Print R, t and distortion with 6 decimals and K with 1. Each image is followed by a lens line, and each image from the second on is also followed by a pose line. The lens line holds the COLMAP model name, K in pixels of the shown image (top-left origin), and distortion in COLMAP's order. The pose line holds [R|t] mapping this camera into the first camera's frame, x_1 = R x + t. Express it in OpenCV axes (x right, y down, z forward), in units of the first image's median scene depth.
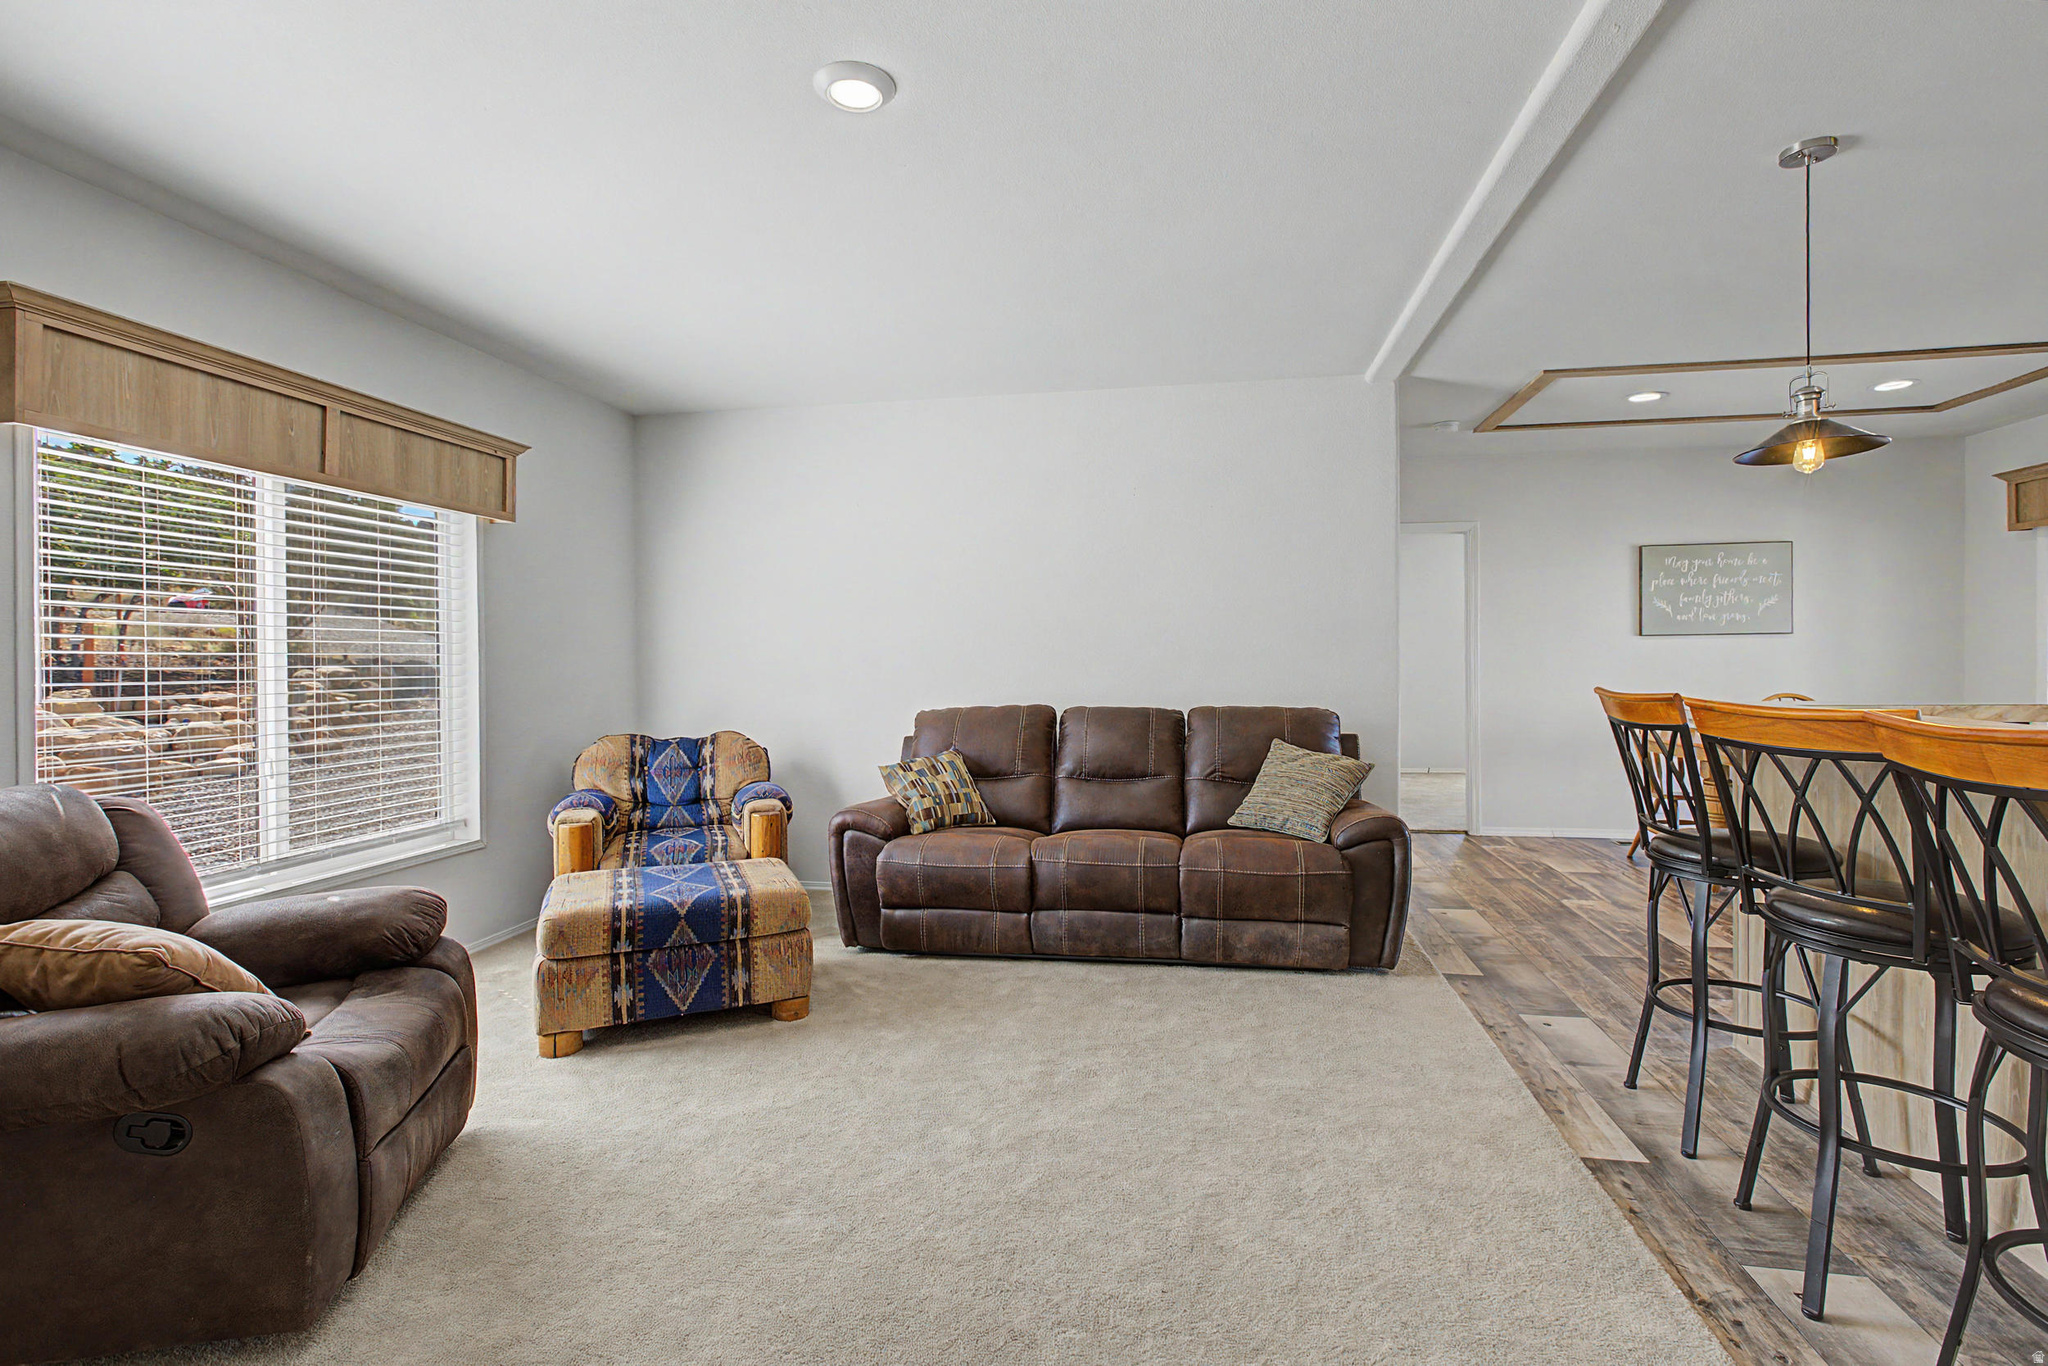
lens RADIAL K [[944.3, 0, 1035.5], [0, 944.3, 665.9], [0, 0, 1]] dist [-0.006313, 0.002107]
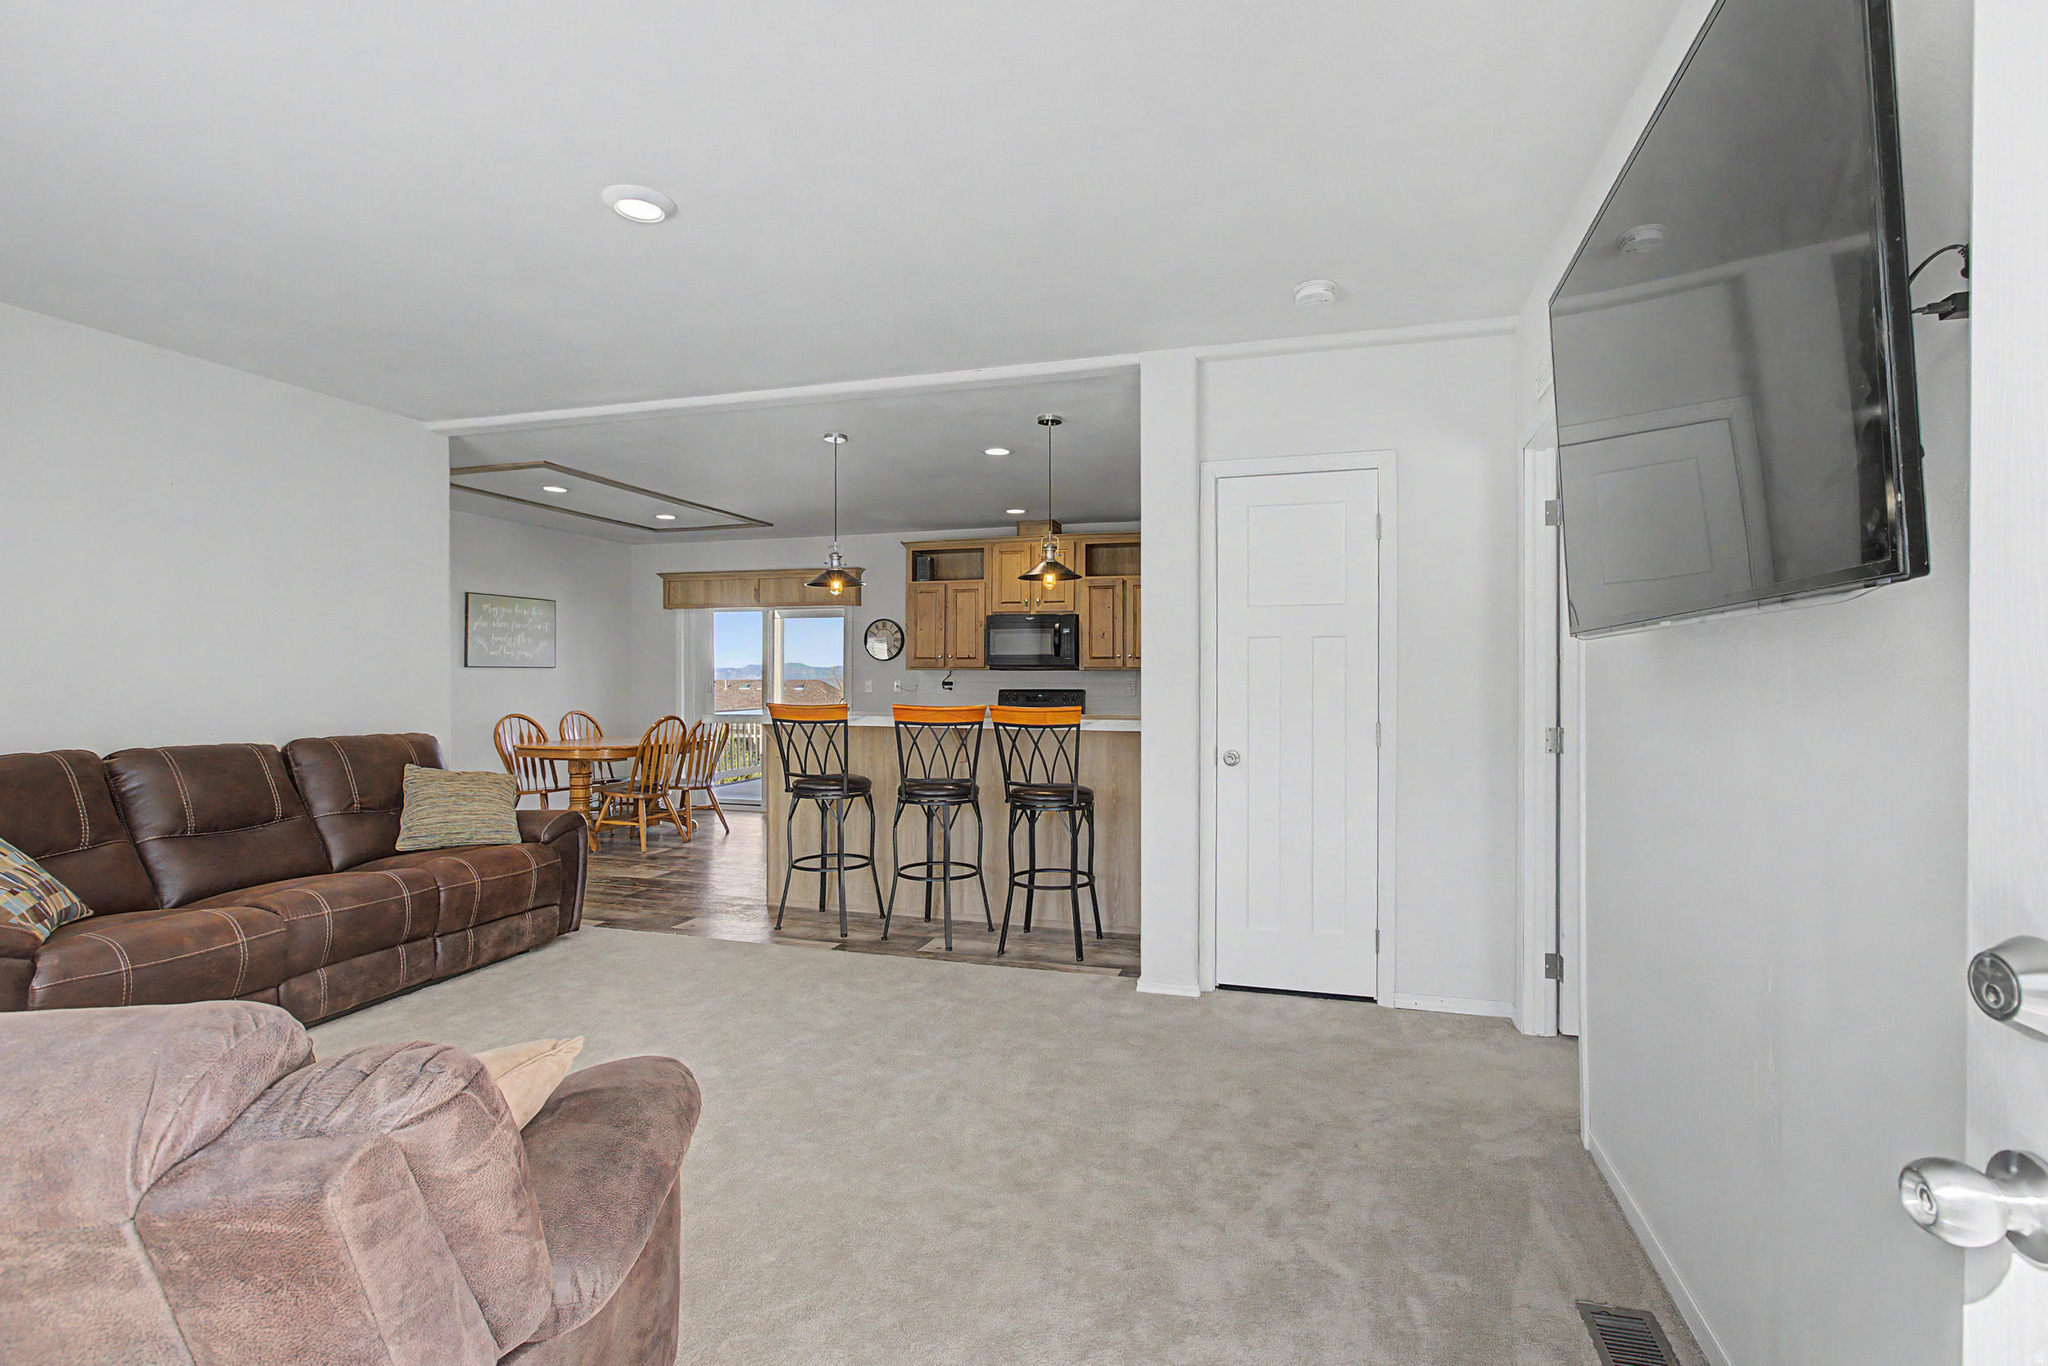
lens RADIAL K [[944.3, 0, 1035.7], [0, 944.3, 689.6], [0, 0, 1]] dist [-0.006313, 0.002107]
pose [[0.121650, -0.003804, 0.992566, -0.767259], [0.006256, 0.999976, 0.003066, -0.003328], [-0.992553, 0.005836, 0.121671, 0.220068]]
